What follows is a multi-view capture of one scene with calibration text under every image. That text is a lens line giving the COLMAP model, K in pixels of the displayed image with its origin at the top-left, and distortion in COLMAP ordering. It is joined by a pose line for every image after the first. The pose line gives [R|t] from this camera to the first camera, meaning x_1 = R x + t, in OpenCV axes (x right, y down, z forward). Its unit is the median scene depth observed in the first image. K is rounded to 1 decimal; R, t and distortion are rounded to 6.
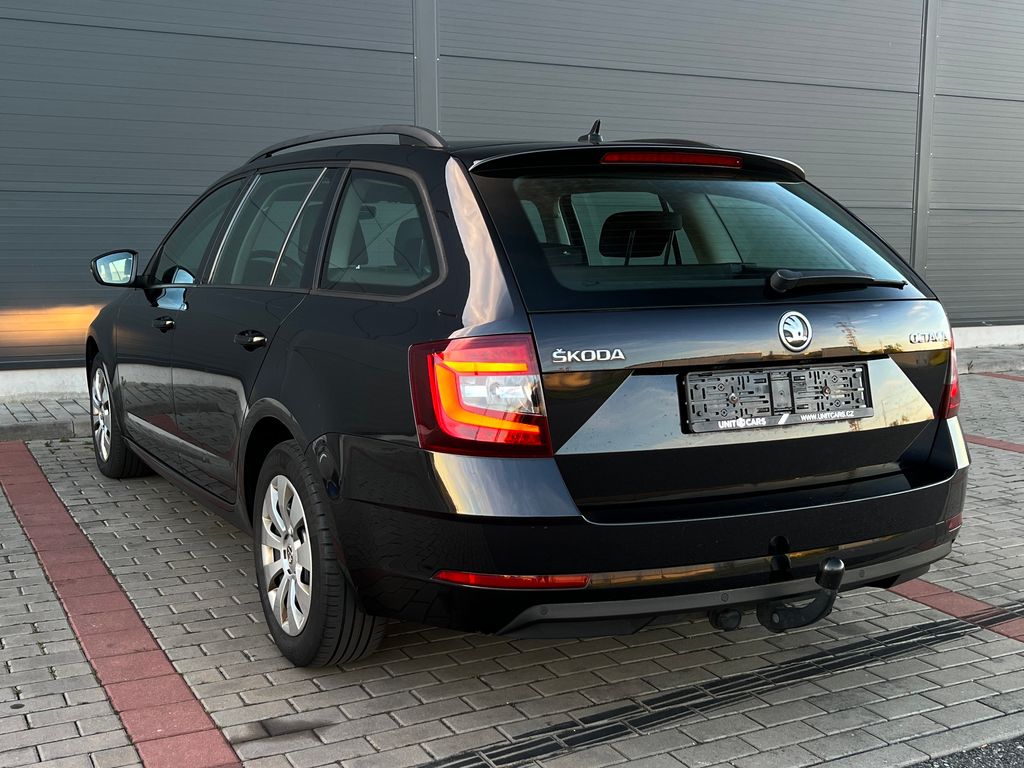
lens RADIAL K [[1220.7, 0, 508.6], [0, 1220.7, 413.0], [0, 0, 1]] dist [0.247192, -0.734109]
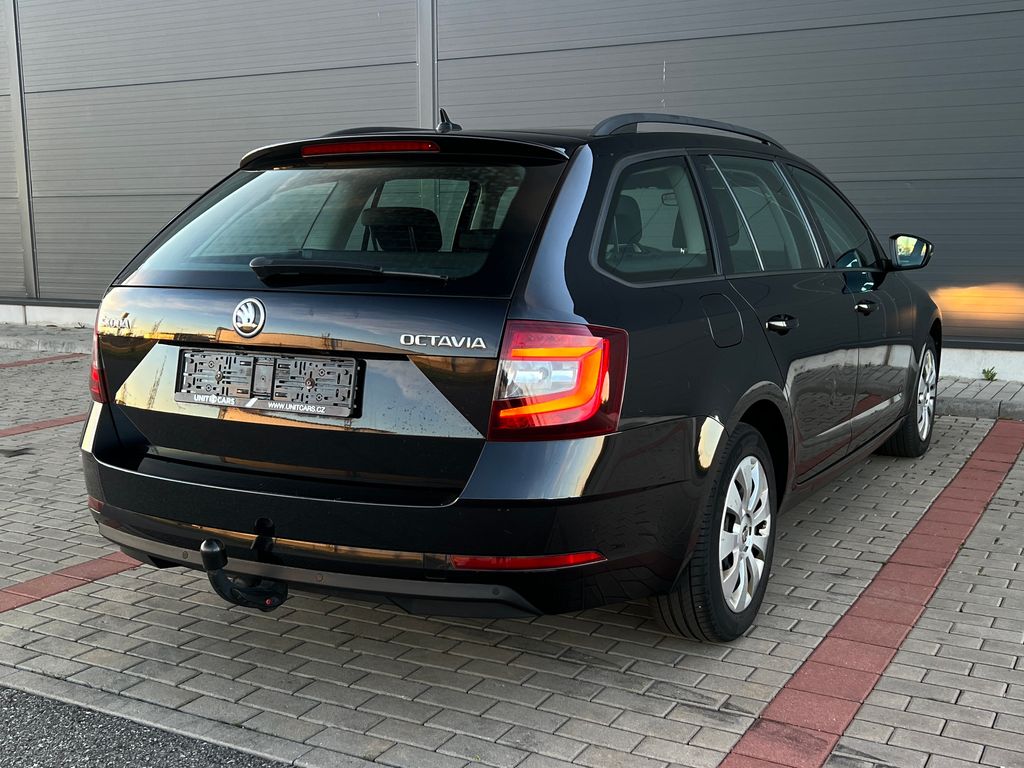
lens RADIAL K [[1220.7, 0, 508.6], [0, 1220.7, 413.0], [0, 0, 1]] dist [0.247192, -0.734109]
pose [[0.510819, 0.127631, -0.850161, 1.203118], [-0.117300, 0.990017, 0.078147, -0.091731], [0.851648, 0.059805, 0.520690, 0.647725]]
